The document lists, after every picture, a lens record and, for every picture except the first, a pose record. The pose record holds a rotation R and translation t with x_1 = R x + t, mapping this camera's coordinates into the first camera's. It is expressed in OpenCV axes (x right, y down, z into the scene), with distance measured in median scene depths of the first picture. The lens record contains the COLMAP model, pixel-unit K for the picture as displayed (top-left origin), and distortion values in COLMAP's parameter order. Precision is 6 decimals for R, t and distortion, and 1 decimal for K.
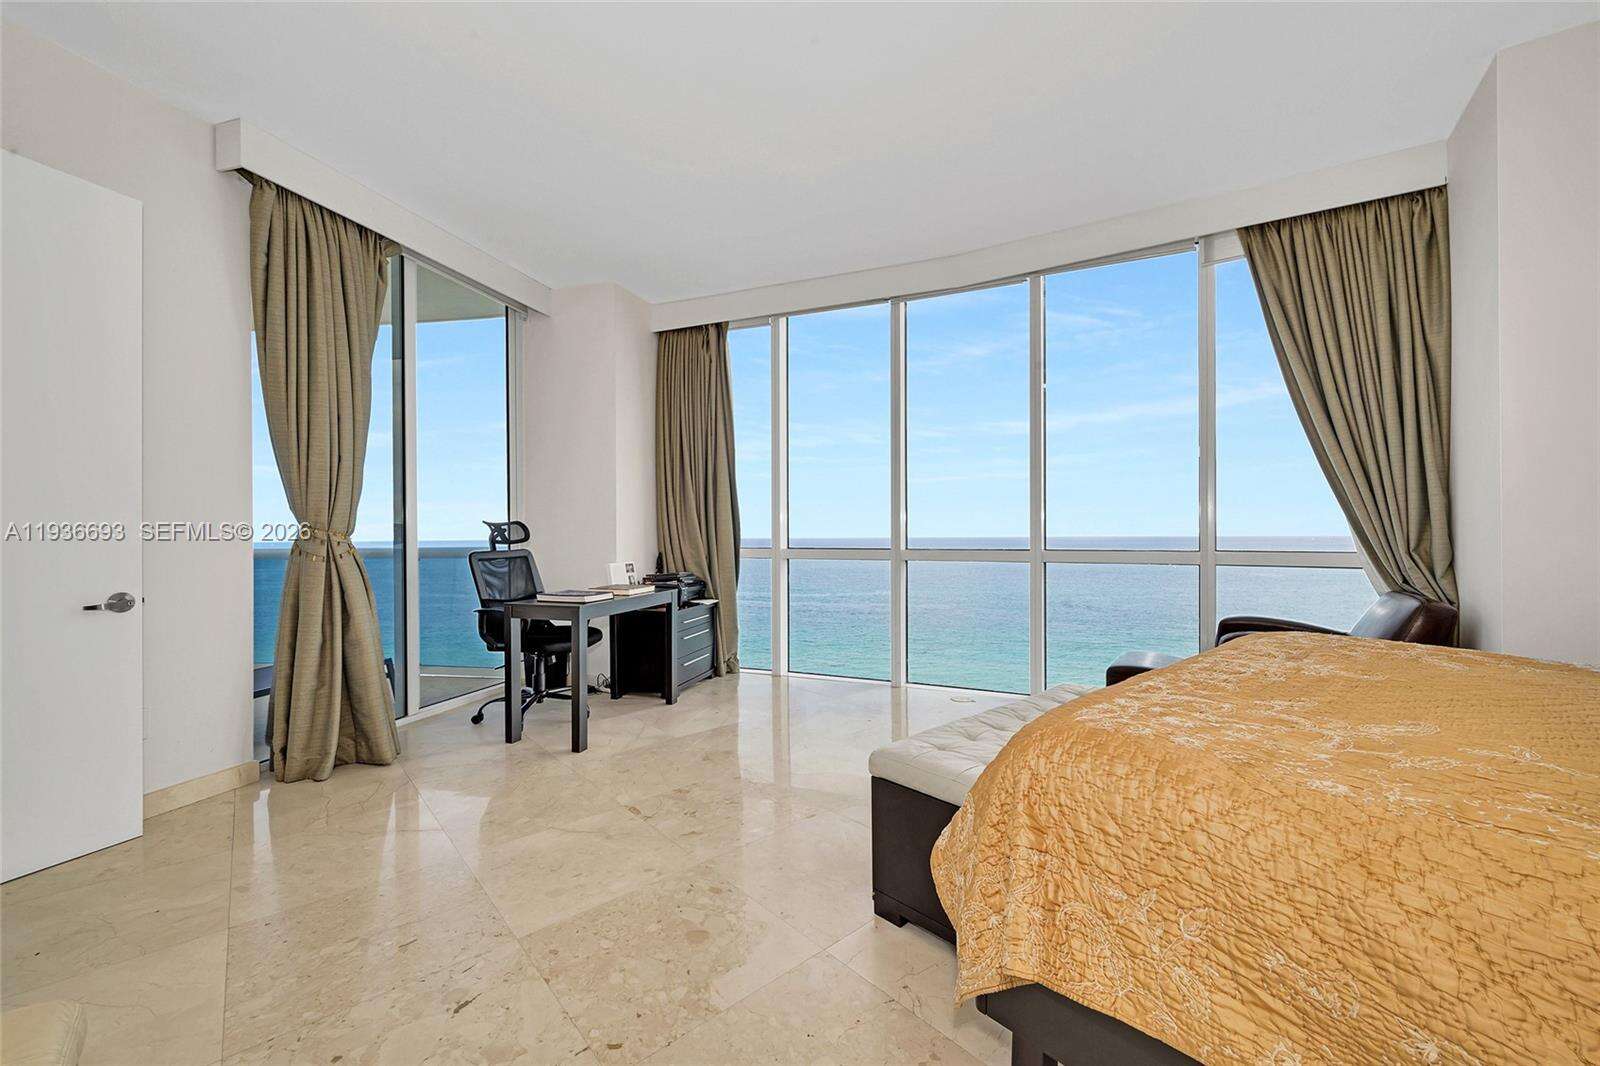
lens RADIAL K [[628.8, 0, 790.9], [0, 628.8, 532.5], [0, 0, 1]] dist [0.000602, 0.000038]
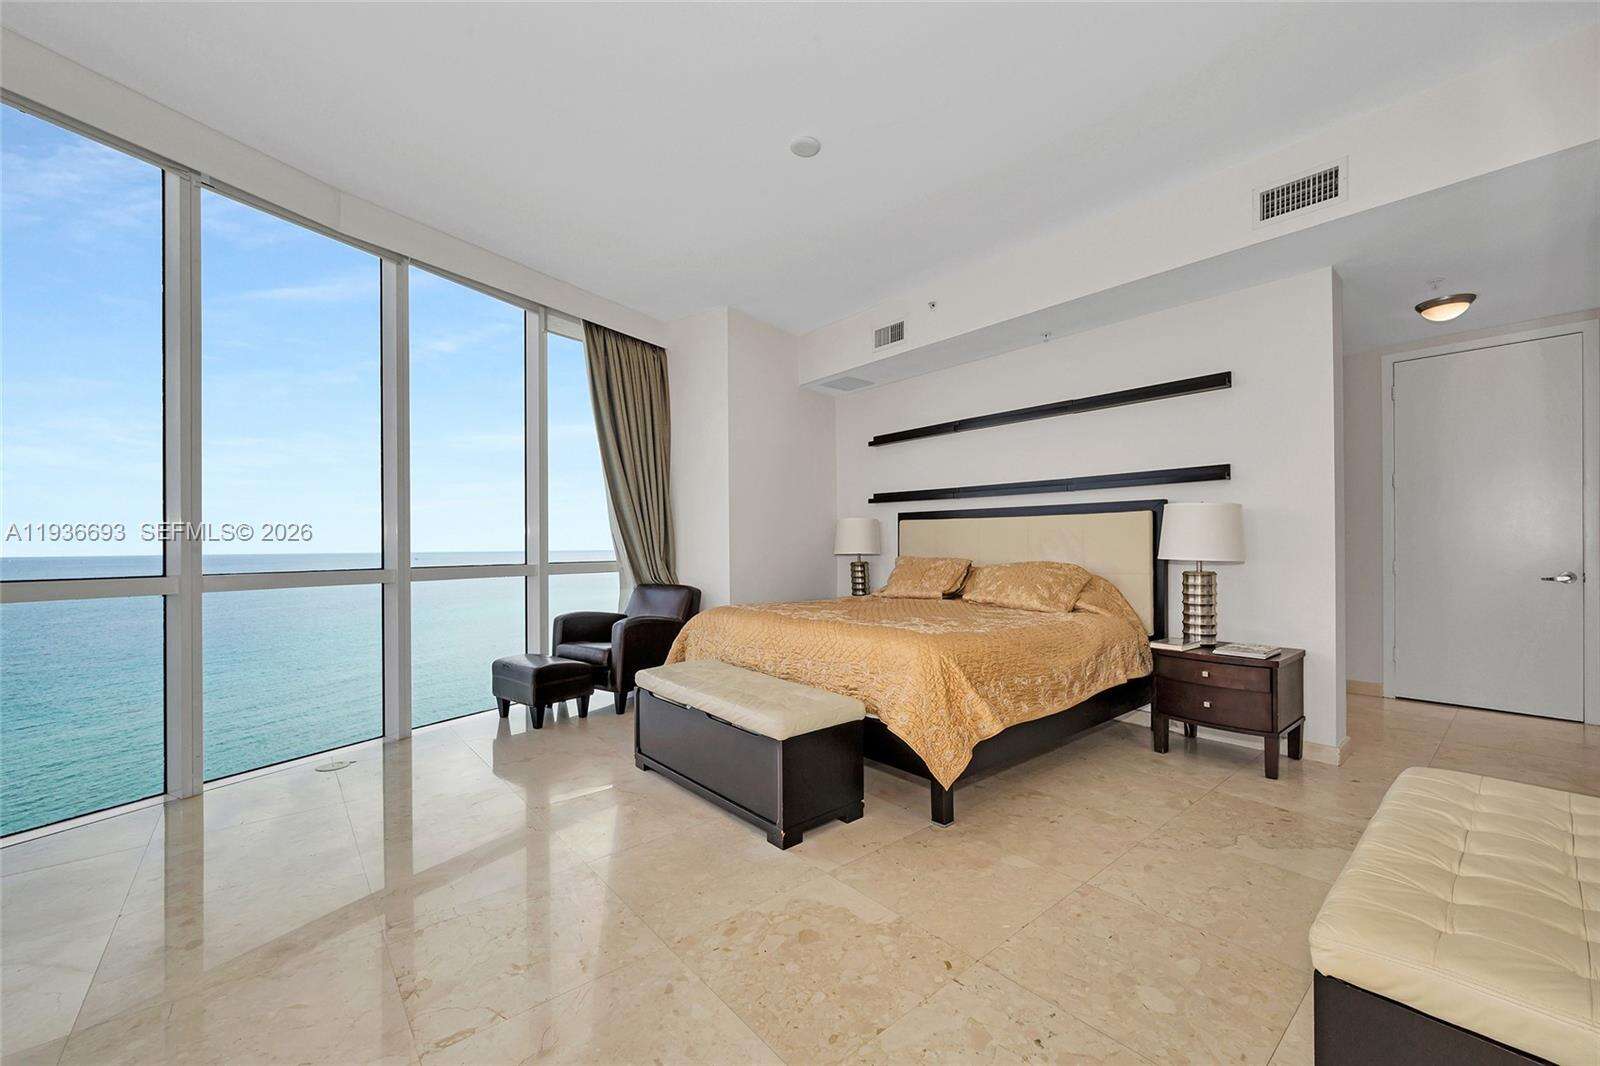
lens RADIAL K [[632.6, 0, 800.5], [0, 632.6, 544.5], [0, 0, 1]] dist [0.000203, -0.000149]
pose [[0.015260, 0.003343, 0.999878, -0.651525], [0.010316, 0.999941, -0.003501, 0.004865], [-0.999830, 0.010368, 0.015225, 0.546564]]
